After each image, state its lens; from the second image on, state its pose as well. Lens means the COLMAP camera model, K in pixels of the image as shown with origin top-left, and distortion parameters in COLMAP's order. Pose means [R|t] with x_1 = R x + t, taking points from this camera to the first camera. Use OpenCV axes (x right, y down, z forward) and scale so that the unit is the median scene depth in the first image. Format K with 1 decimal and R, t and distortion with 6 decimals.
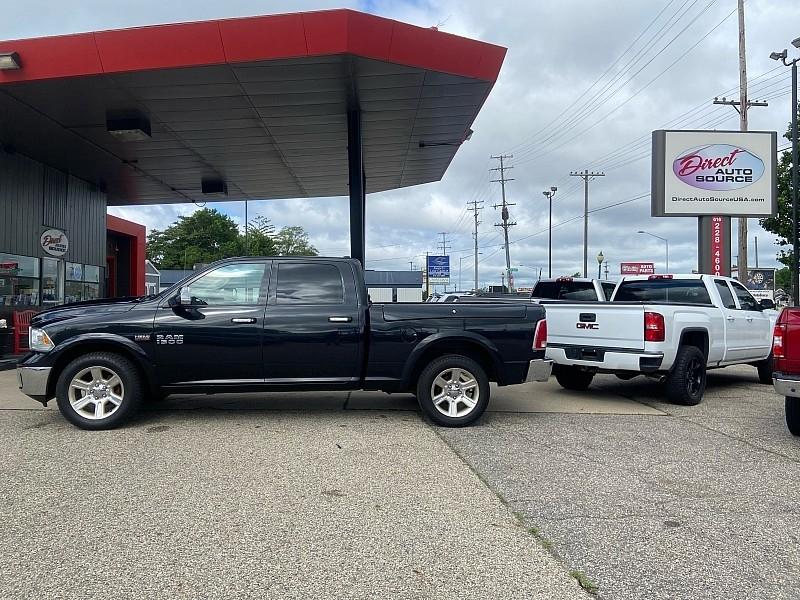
lens RADIAL K [[602.6, 0, 395.3], [0, 602.6, 289.5], [0, 0, 1]] dist [0.108709, -0.125906]
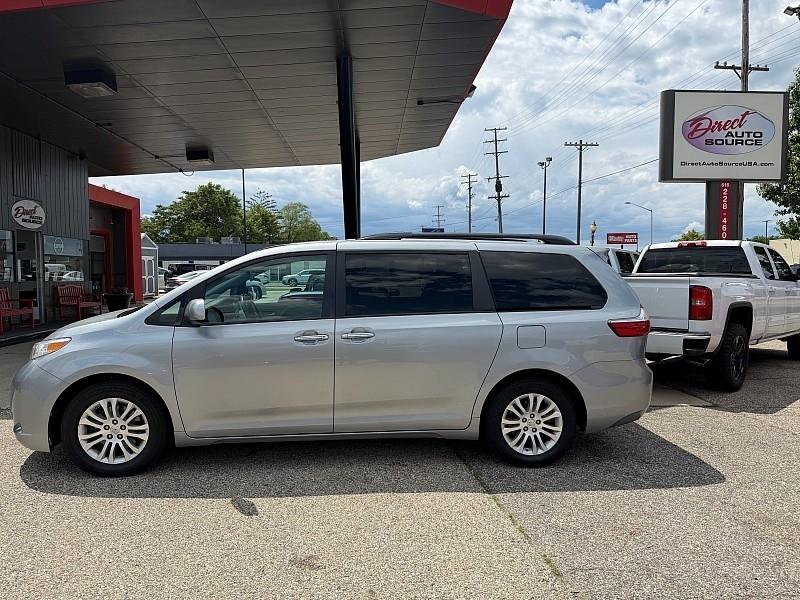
lens RADIAL K [[564.9, 0, 399.5], [0, 564.9, 305.1], [0, 0, 1]] dist [0.045325, -0.055684]
pose [[0.999876, -0.010512, 0.011699, -0.000673], [0.009569, 0.996913, 0.077927, -0.000599], [-0.012482, -0.077805, 0.996890, 0.099962]]
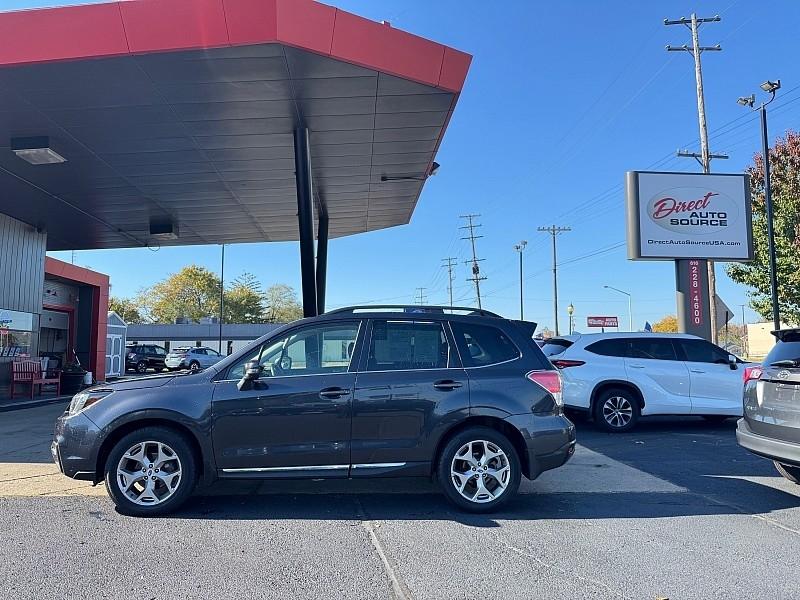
lens RADIAL K [[564.9, 0, 397.5], [0, 564.9, 297.9], [0, 0, 1]] dist [0.045325, -0.055684]
pose [[0.999369, -0.001693, 0.035466, 0.027408], [0.004520, 0.996800, -0.079805, 0.008852], [-0.035218, 0.079915, 0.996179, 0.131857]]
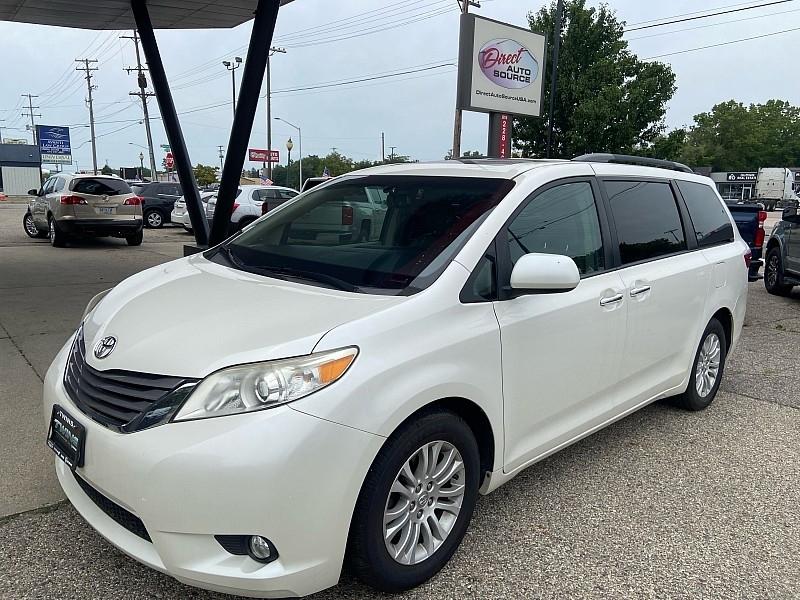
lens RADIAL K [[604.1, 0, 395.3], [0, 604.1, 298.2], [0, 0, 1]] dist [0.098840, -0.111915]
pose [[0.800417, -0.092026, 0.592337, -0.263707], [-0.028307, 0.981241, 0.190697, -0.005675], [-0.598775, -0.169404, 0.782797, 0.252325]]
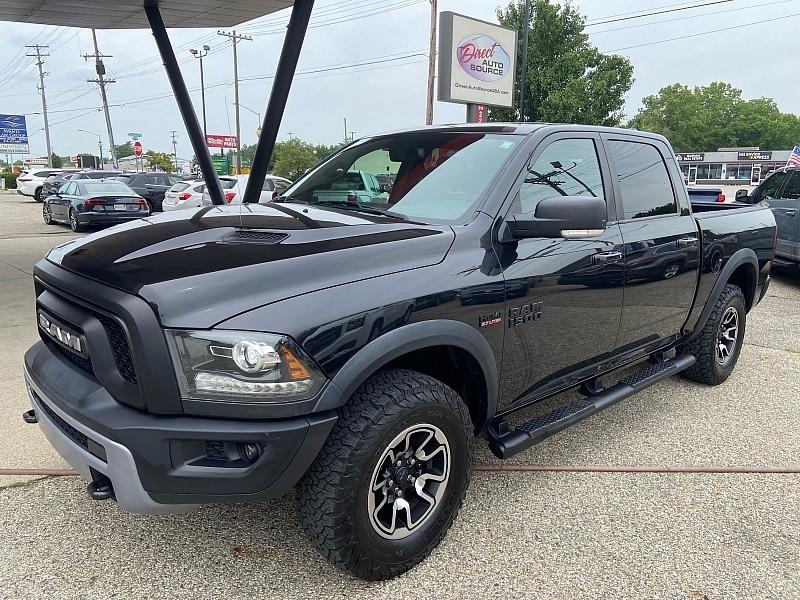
lens RADIAL K [[602.6, 0, 393.3], [0, 602.6, 297.4], [0, 0, 1]] dist [0.108709, -0.125906]
pose [[0.757078, -0.128307, 0.640602, -0.350030], [-0.014815, 0.976902, 0.213174, -0.012084], [-0.653157, -0.170879, 0.737690, 0.229437]]
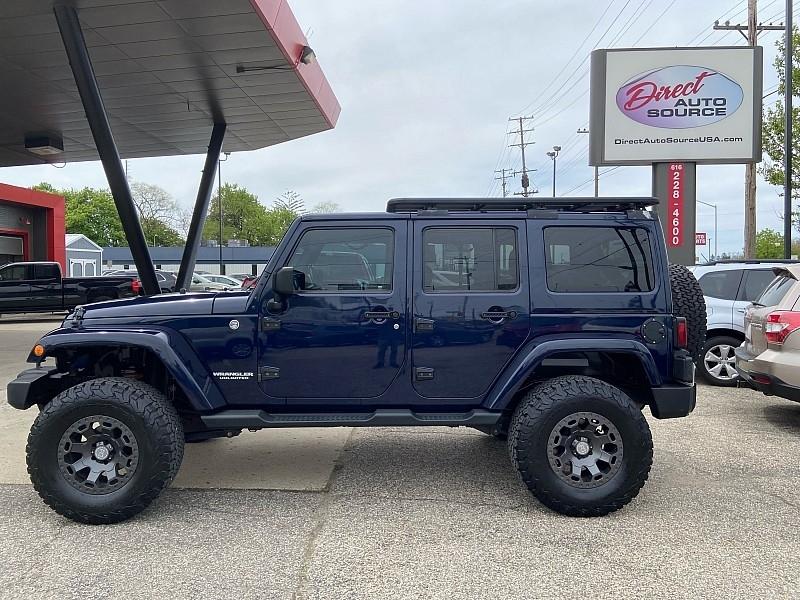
lens RADIAL K [[602.6, 0, 395.0], [0, 602.6, 284.9], [0, 0, 1]] dist [0.108709, -0.125906]
pose [[0.995790, -0.005931, -0.091476, 0.248171], [0.008981, 0.999416, 0.032970, 0.001874], [0.091227, -0.033652, 0.995261, 0.216520]]
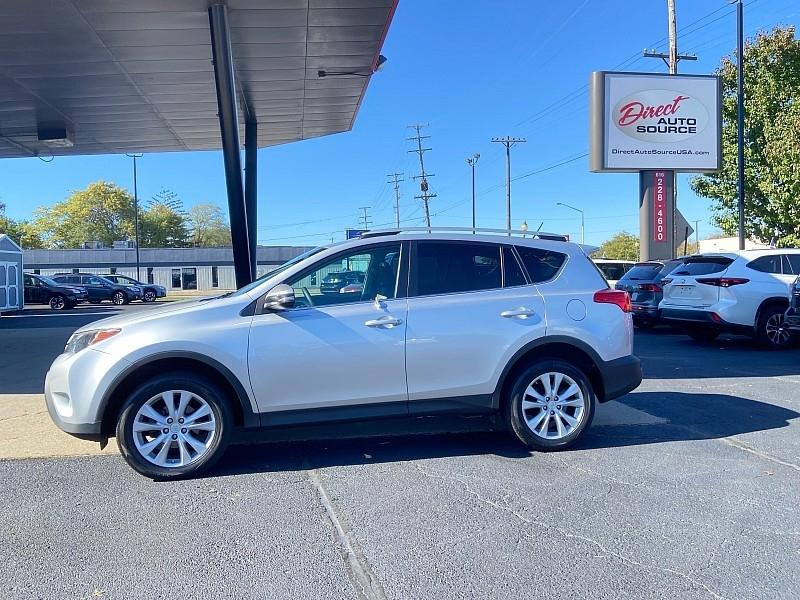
lens RADIAL K [[602.6, 0, 397.6], [0, 602.6, 290.4], [0, 0, 1]] dist [0.108709, -0.125906]
pose [[0.991155, -0.025866, 0.130163, 0.025821], [0.020796, 0.998977, 0.040160, 0.009382], [-0.131068, -0.037098, 0.990679, 0.160947]]
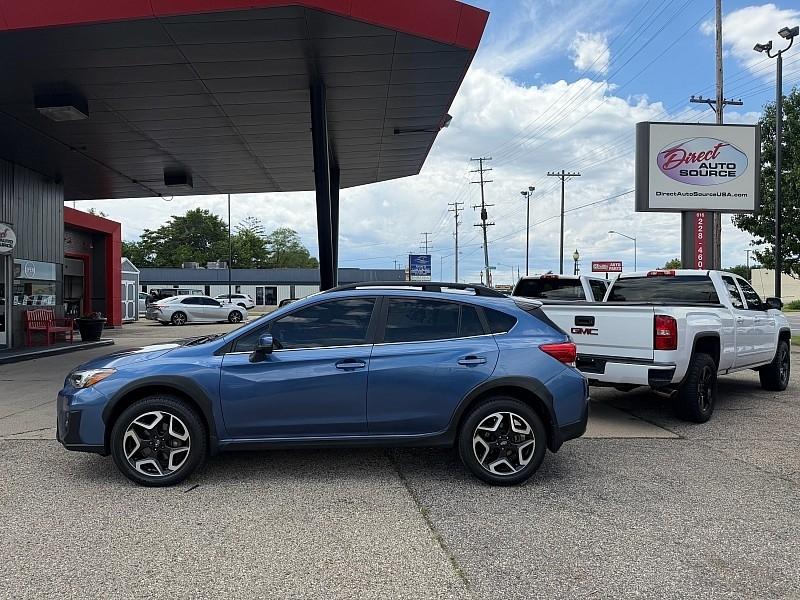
lens RADIAL K [[564.9, 0, 398.3], [0, 564.9, 302.3], [0, 0, 1]] dist [0.045325, -0.055684]
pose [[0.999551, -0.002765, 0.029831, 0.016297], [0.001949, 0.999624, 0.027353, -0.001024], [-0.029895, -0.027282, 0.999181, 0.106664]]
